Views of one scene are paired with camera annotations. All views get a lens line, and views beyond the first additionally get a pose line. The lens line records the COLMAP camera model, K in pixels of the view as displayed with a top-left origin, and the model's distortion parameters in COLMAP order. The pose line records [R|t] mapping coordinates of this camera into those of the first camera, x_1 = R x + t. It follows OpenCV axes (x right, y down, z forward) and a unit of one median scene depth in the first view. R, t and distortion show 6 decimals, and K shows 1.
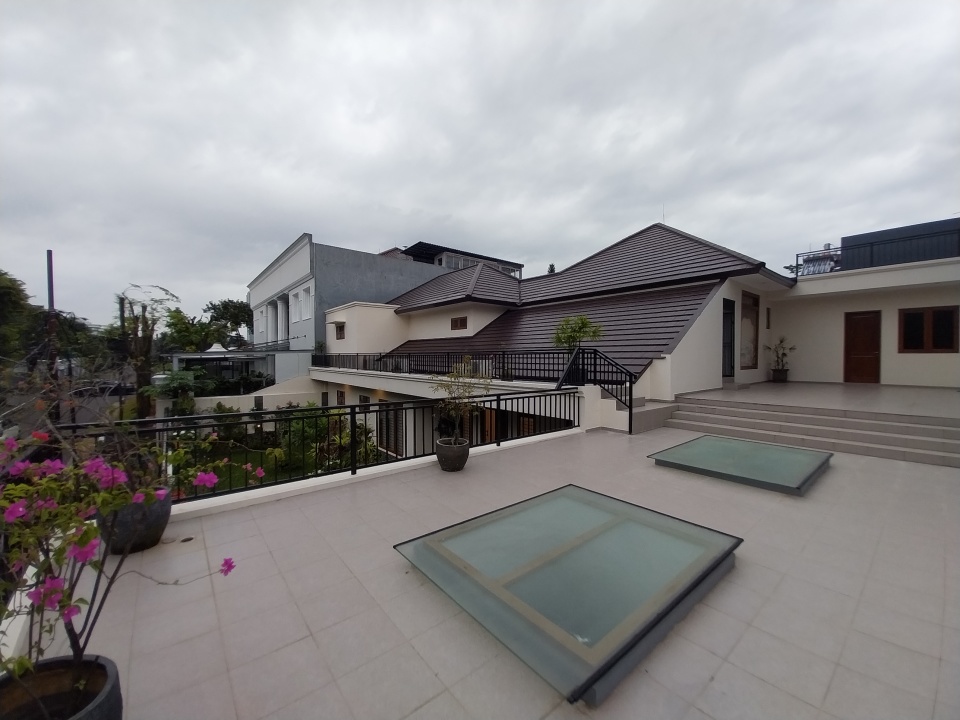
lens RADIAL K [[380.6, 0, 485.2], [0, 380.6, 357.4], [0, 0, 1]] dist [-0.001060, -0.000230]
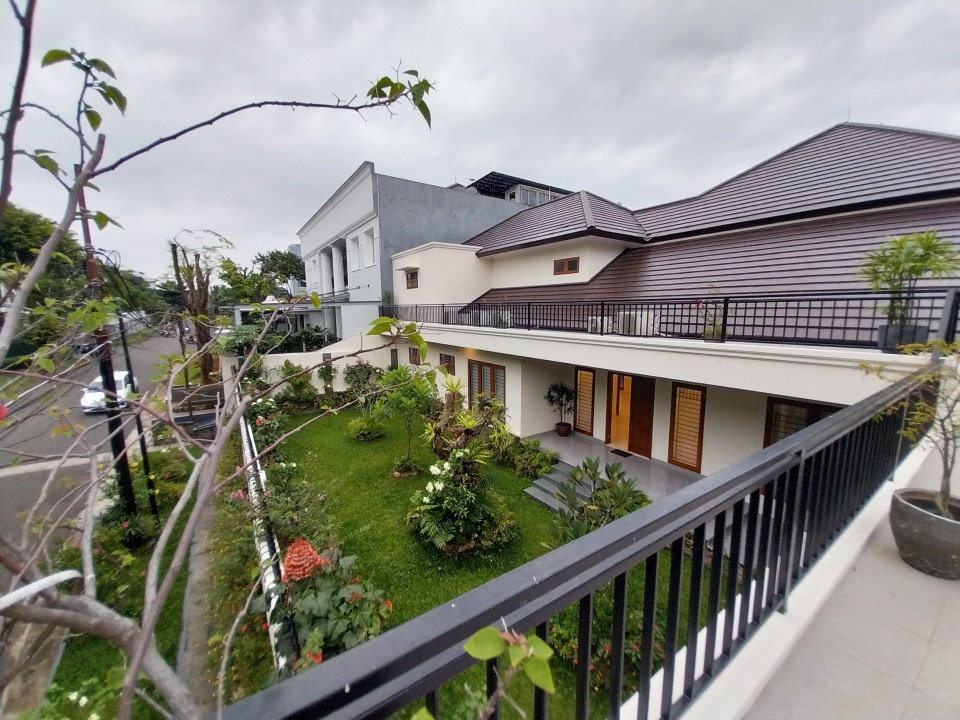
lens RADIAL K [[381.7, 0, 491.8], [0, 381.7, 357.6], [0, 0, 1]] dist [-0.003118, -0.000241]
pose [[0.996726, 0.005626, -0.080662, -0.121350], [0.004530, 0.992125, 0.125170, 0.000917], [0.080730, -0.125126, 0.988851, 0.125898]]
